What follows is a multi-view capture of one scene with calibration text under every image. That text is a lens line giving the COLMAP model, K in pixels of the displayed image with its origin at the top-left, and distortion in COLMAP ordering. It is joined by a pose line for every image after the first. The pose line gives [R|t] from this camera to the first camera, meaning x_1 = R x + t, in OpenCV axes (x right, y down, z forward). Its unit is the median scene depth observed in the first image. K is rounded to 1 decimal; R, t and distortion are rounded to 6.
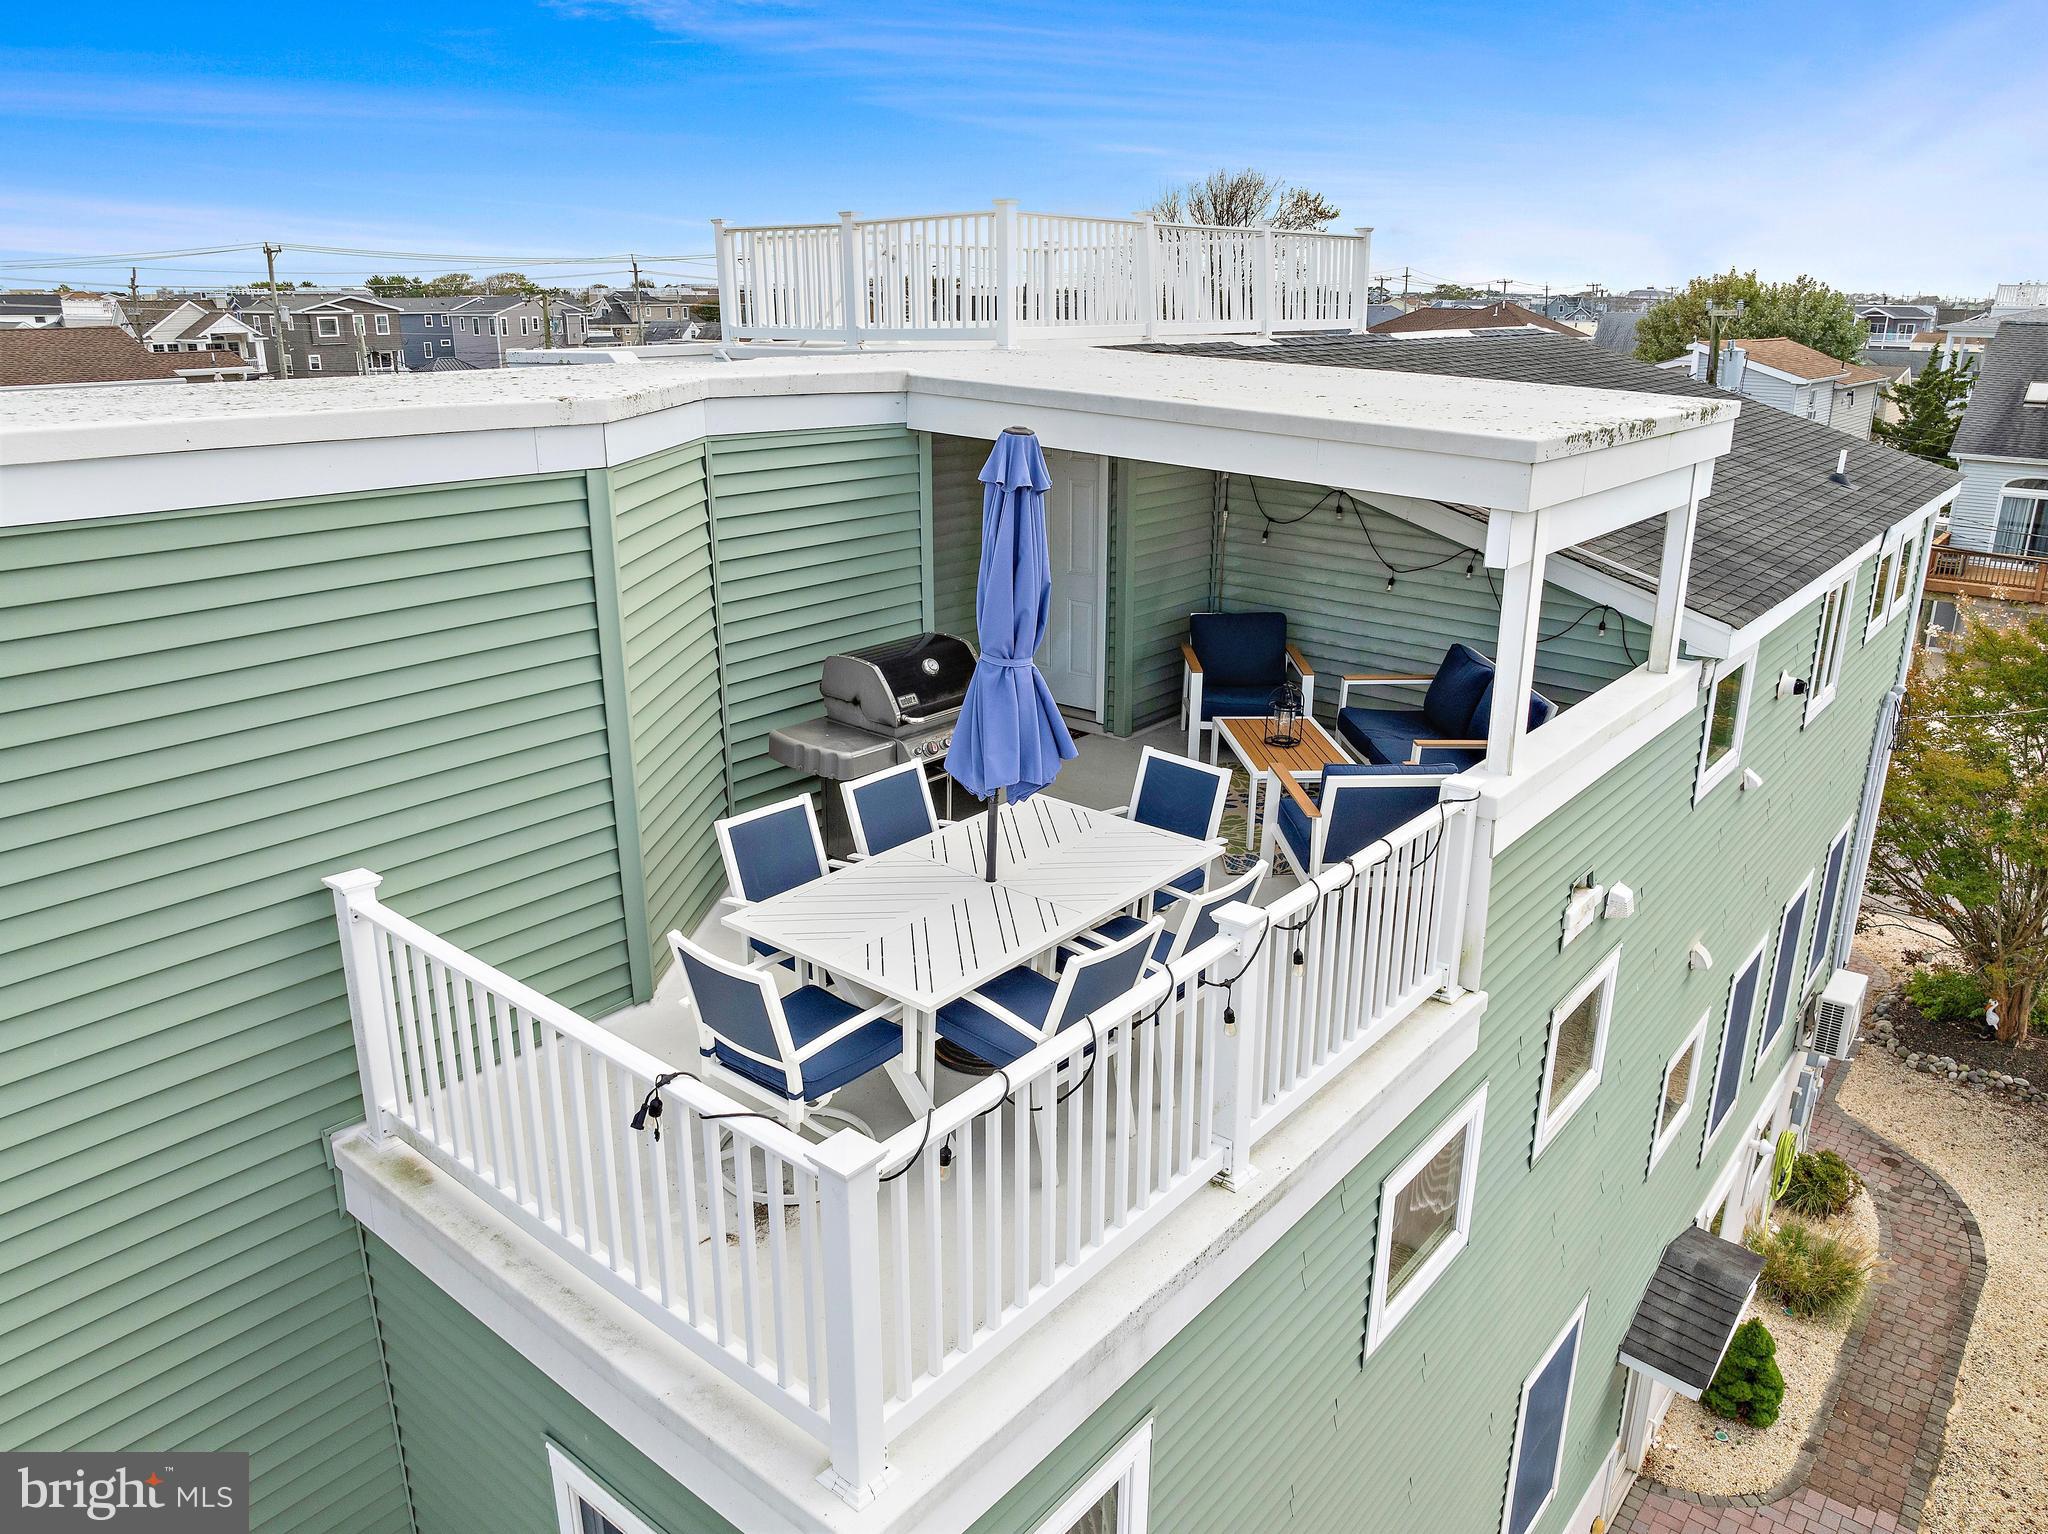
lens RADIAL K [[1441.6, 0, 1025.4], [0, 1441.6, 763.4], [0, 0, 1]] dist [-0.035085, -0.005352]
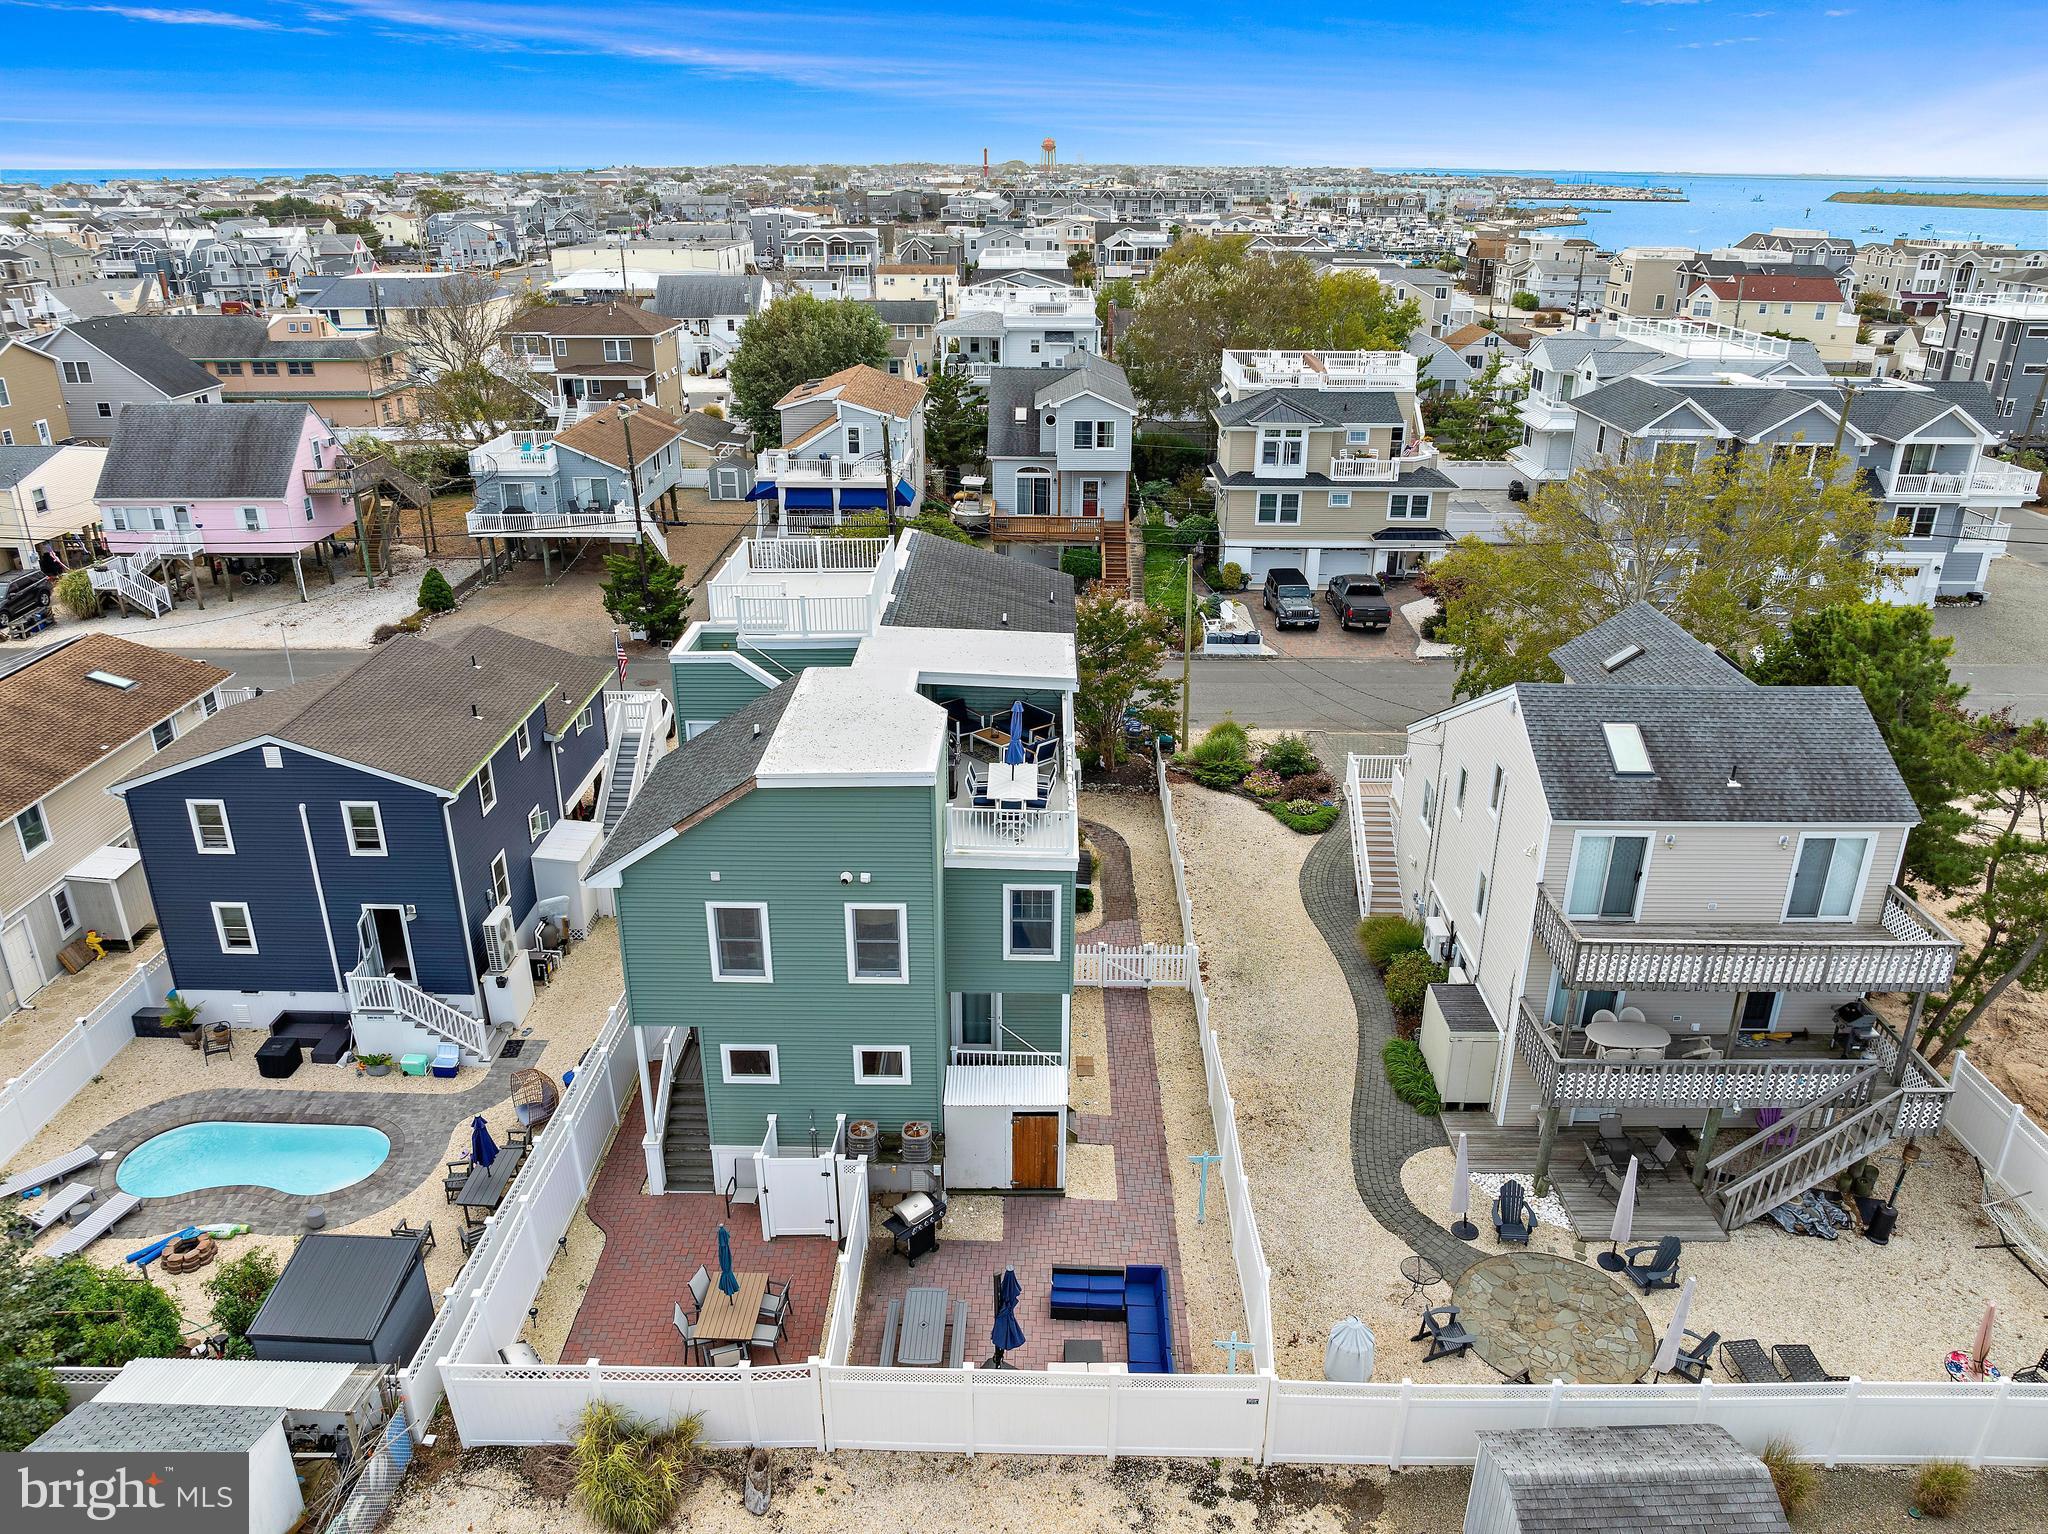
lens RADIAL K [[1441.6, 0, 1025.4], [0, 1441.6, 763.4], [0, 0, 1]] dist [-0.035085, -0.005352]
pose [[0.784536, -0.242736, 0.570598, -1.134926], [0.194273, 0.970087, 0.145568, -0.280217], [-0.588864, -0.003351, 0.808225, -1.261071]]
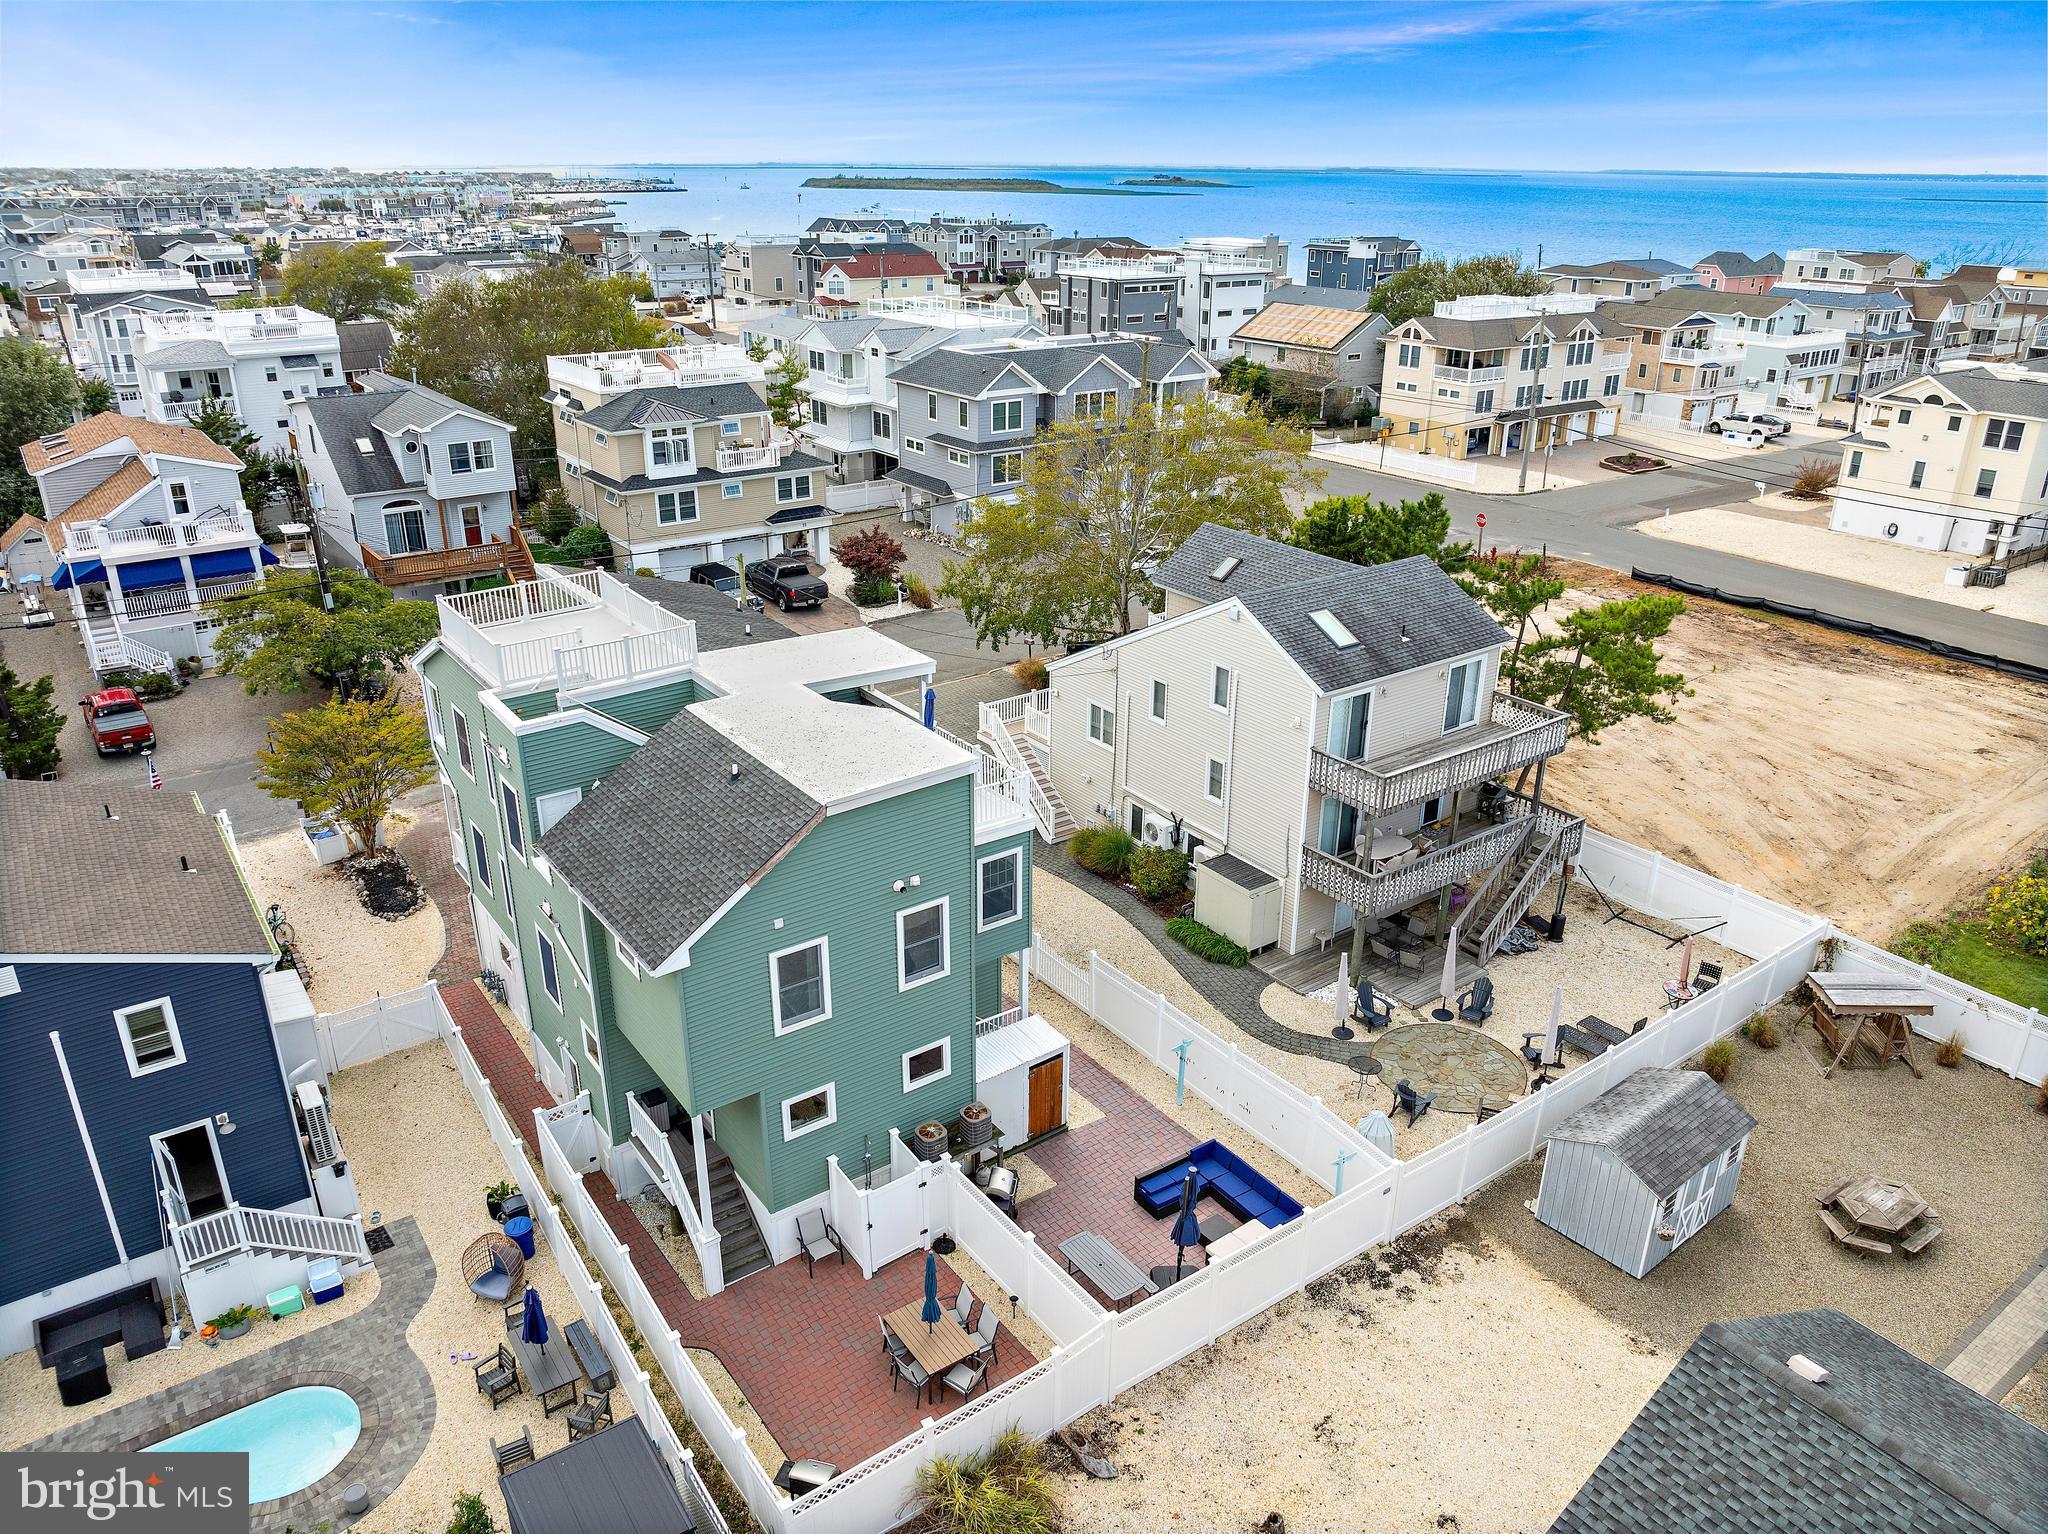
lens RADIAL K [[1441.6, 0, 1025.4], [0, 1441.6, 763.4], [0, 0, 1]] dist [-0.035085, -0.005352]
pose [[0.259342, -0.378147, 0.888677, -1.810893], [0.297954, 0.906602, 0.298823, -0.549786], [-0.918676, 0.187288, 0.347790, -0.476103]]
